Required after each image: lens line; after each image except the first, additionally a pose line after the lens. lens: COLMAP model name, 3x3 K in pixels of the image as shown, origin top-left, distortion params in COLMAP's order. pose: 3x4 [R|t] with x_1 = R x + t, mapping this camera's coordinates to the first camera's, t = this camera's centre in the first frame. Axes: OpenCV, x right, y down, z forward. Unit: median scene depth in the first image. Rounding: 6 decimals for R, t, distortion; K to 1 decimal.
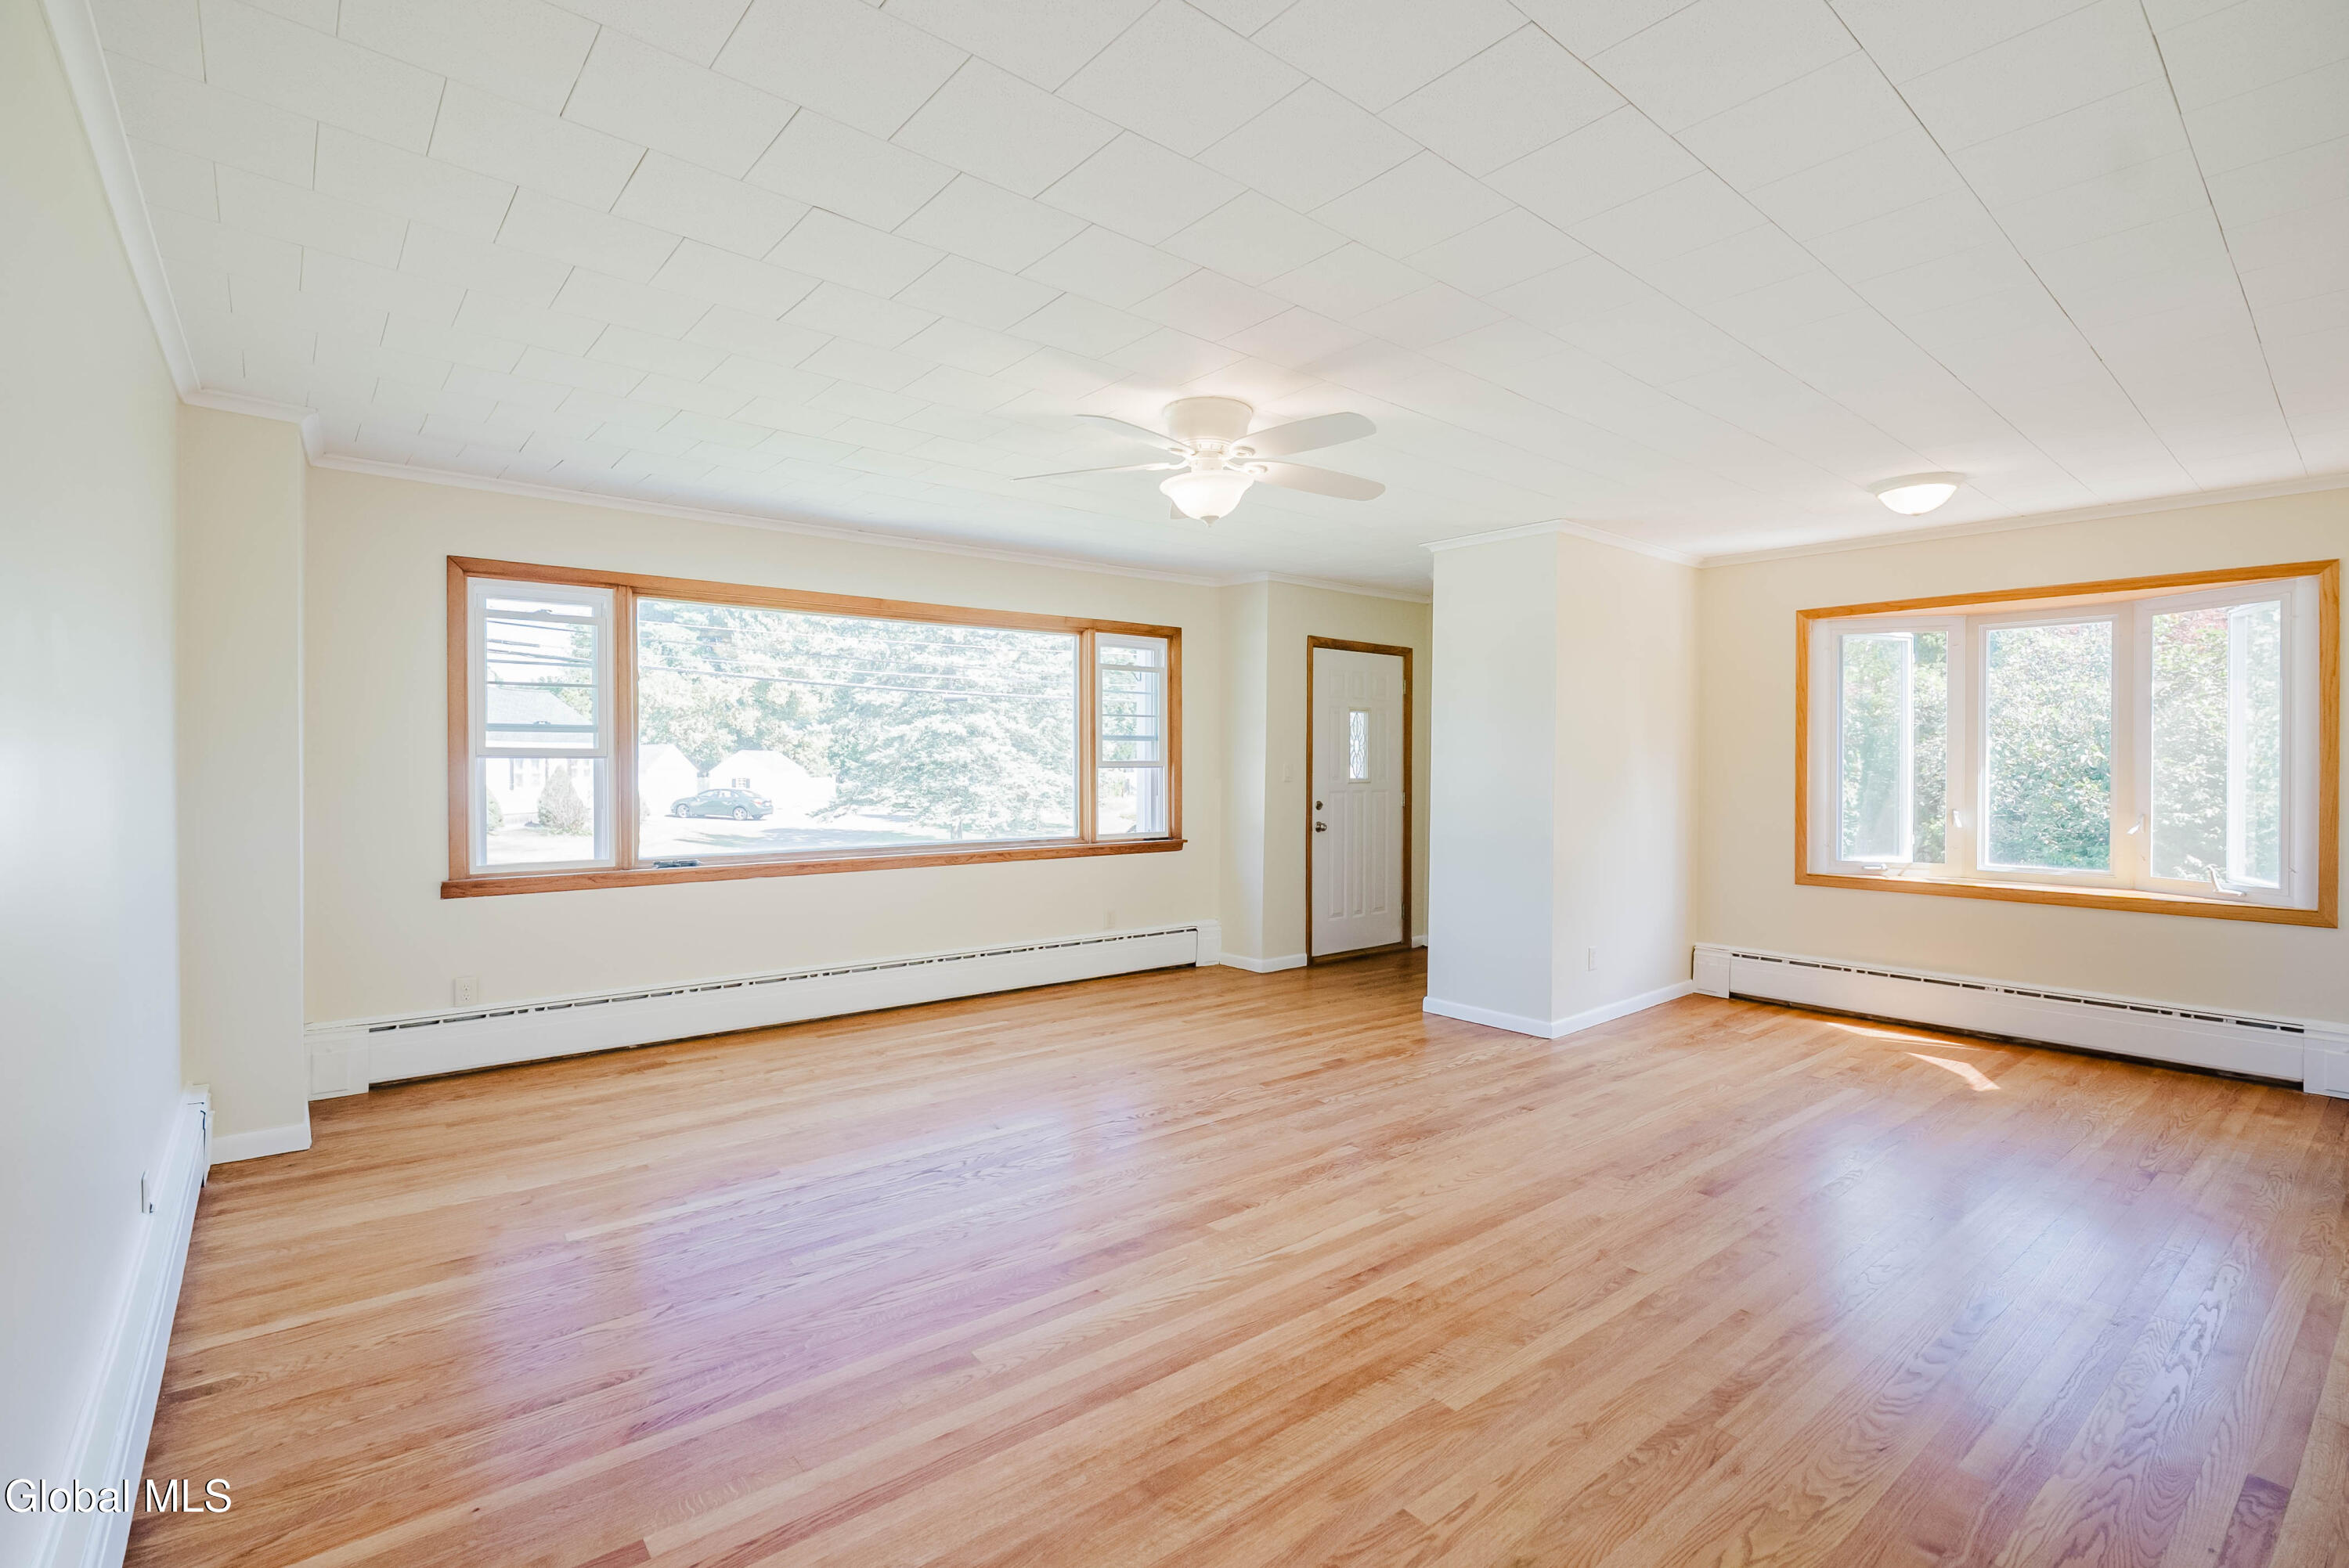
lens RADIAL K [[1060.0, 0, 1187.6], [0, 1060.0, 755.7], [0, 0, 1]] dist [-0.004999, -0.000204]
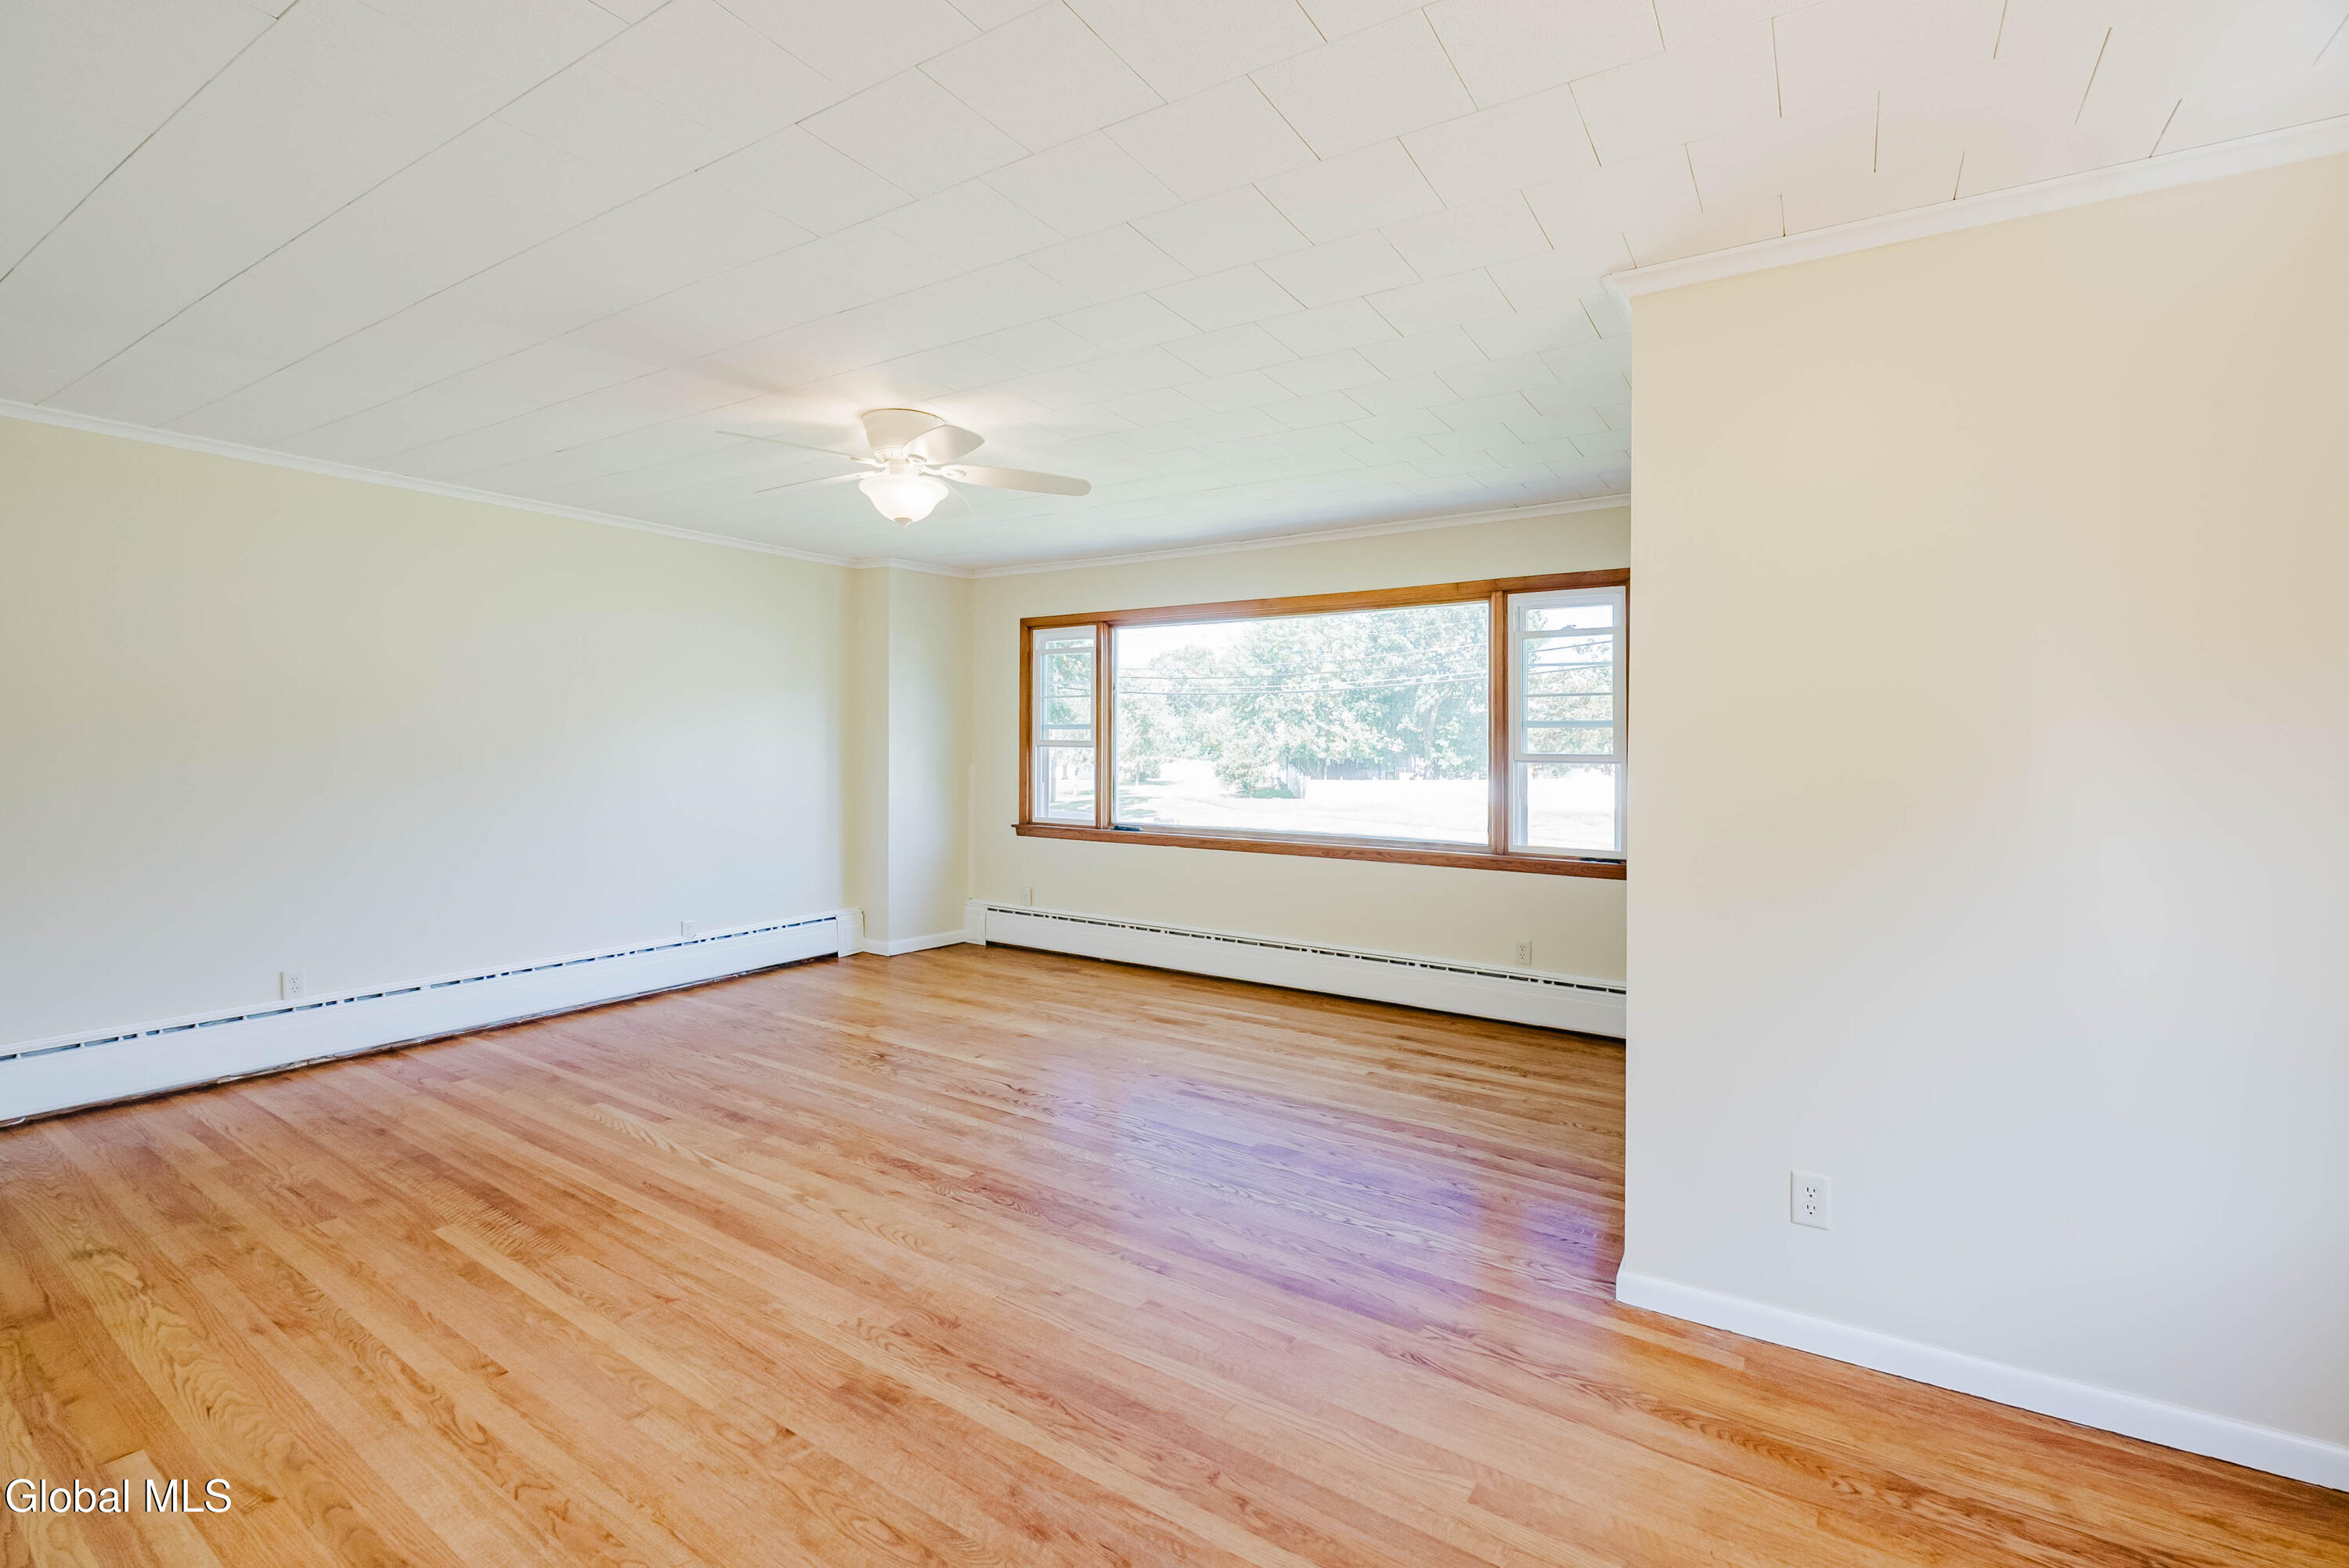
lens RADIAL K [[1059.3, 0, 1152.9], [0, 1059.3, 766.5], [0, 0, 1]] dist [-0.001788, 0.000303]
pose [[0.282195, 0.018165, -0.959185, 1.026851], [-0.003913, 0.999834, 0.017784, 0.002471], [0.959349, -0.001265, 0.282220, 0.862045]]
